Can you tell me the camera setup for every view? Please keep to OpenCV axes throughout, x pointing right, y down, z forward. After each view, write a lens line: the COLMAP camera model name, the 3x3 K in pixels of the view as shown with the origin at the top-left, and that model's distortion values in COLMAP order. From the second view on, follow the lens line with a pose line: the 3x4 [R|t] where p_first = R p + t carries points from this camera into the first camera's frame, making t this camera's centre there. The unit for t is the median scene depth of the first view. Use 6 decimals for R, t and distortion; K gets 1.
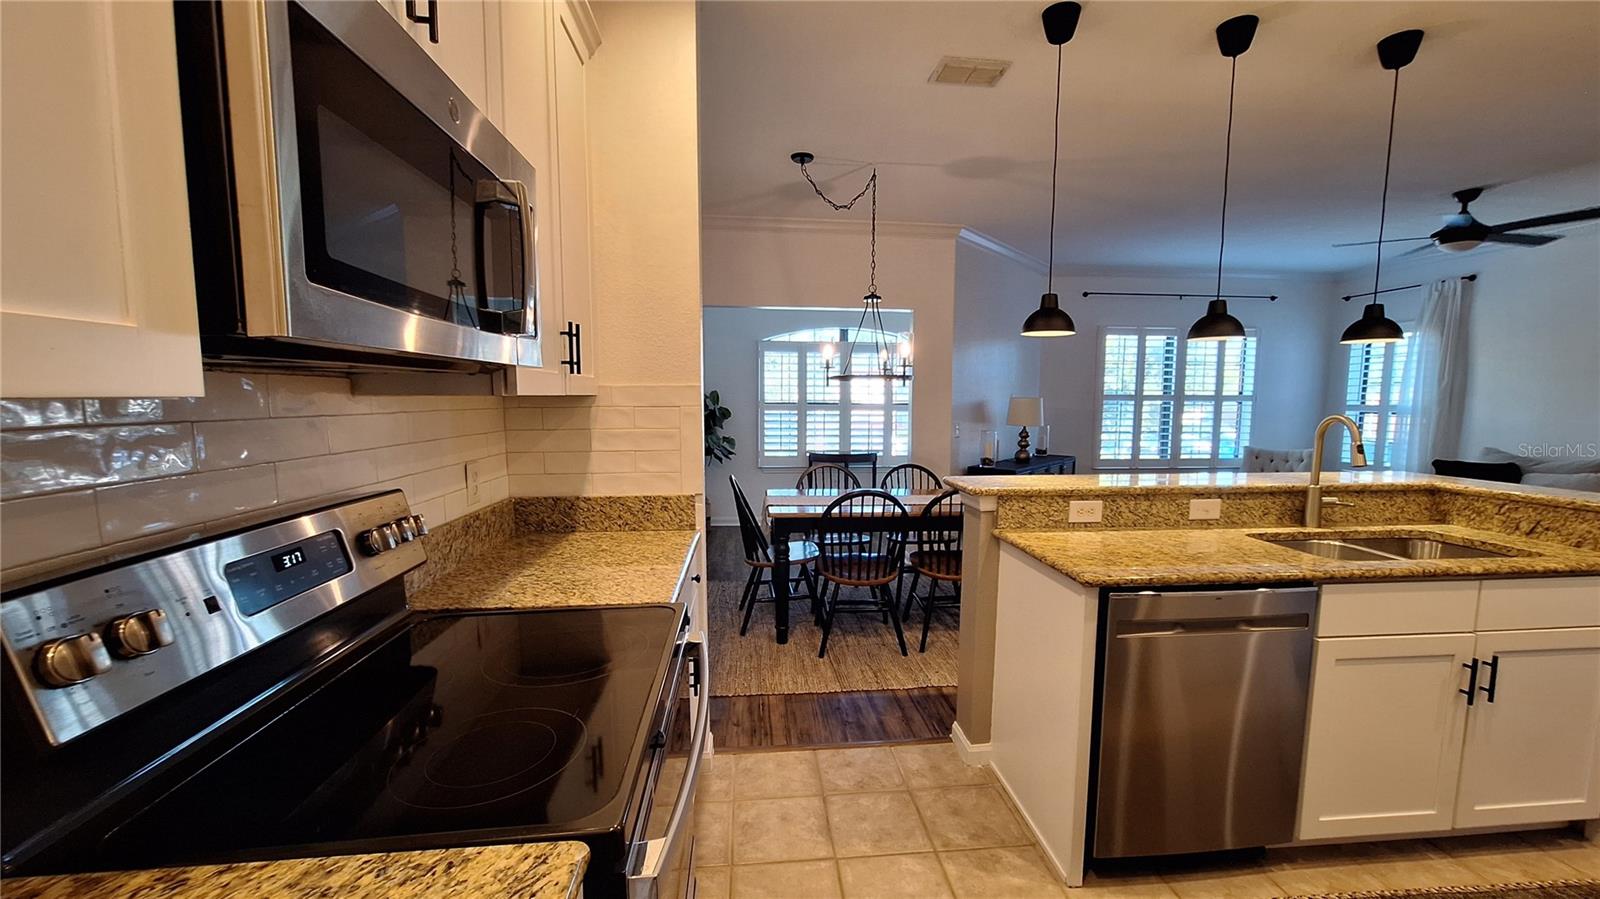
lens RADIAL K [[622.2, 0, 798.7], [0, 622.2, 454.4], [0, 0, 1]] dist [-0.002432, 0.000328]
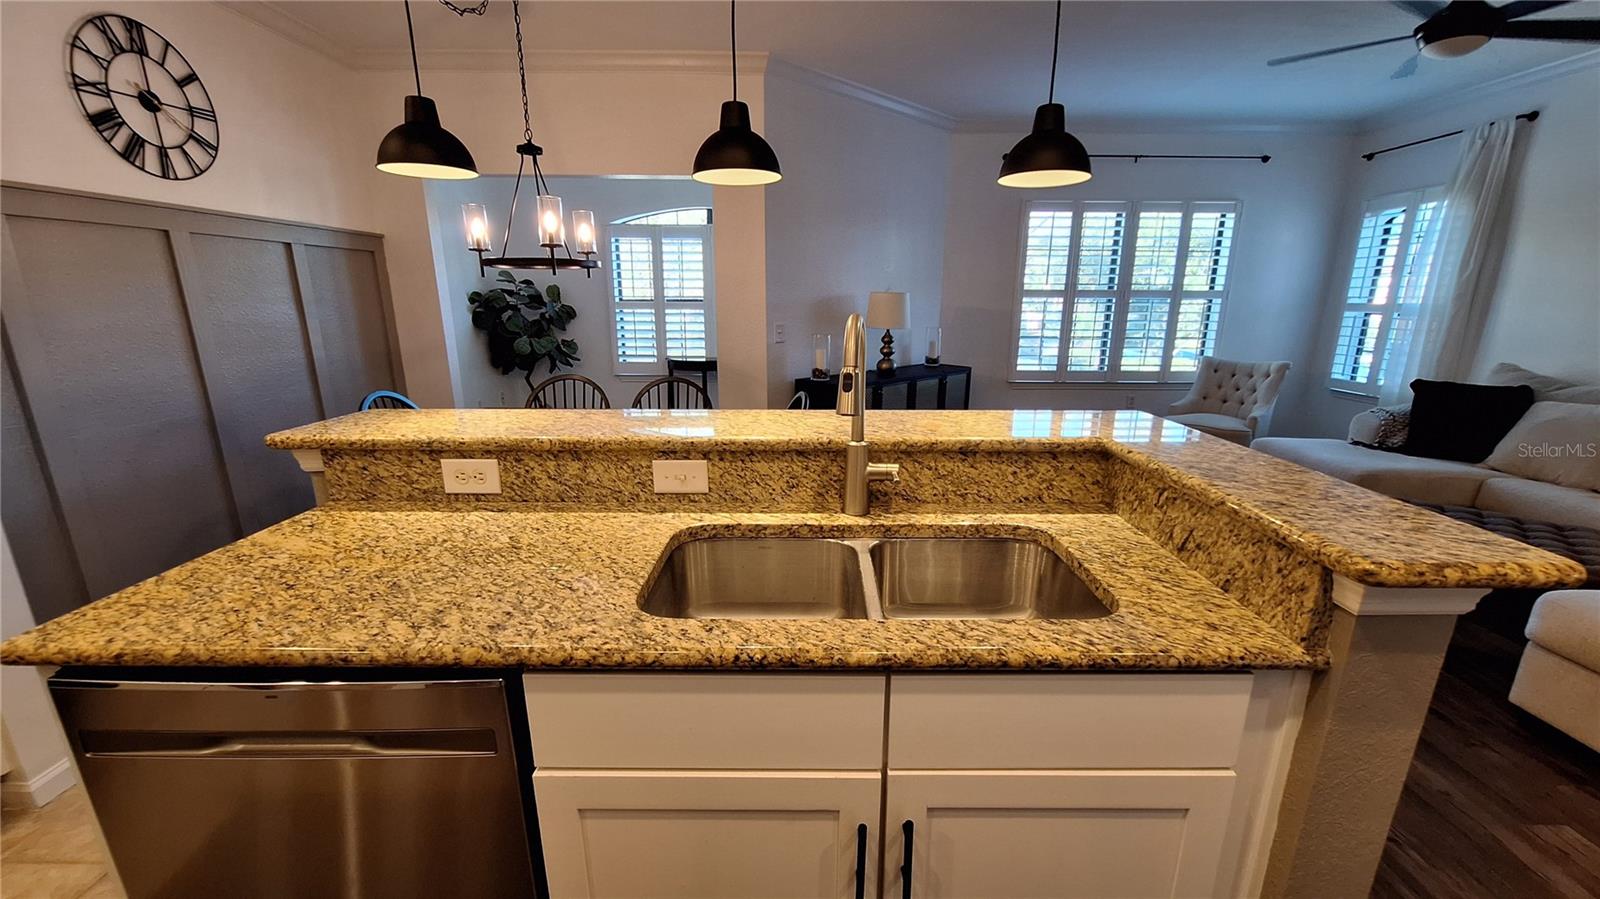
lens RADIAL K [[622.2, 0, 809.4], [0, 622.2, 455.6], [0, 0, 1]] dist [-0.002432, 0.000328]
pose [[0.995654, 0.024030, -0.089981, 0.328832], [-0.009390, 0.987117, 0.159722, -0.011153], [0.092660, -0.158183, 0.983052, 0.169667]]
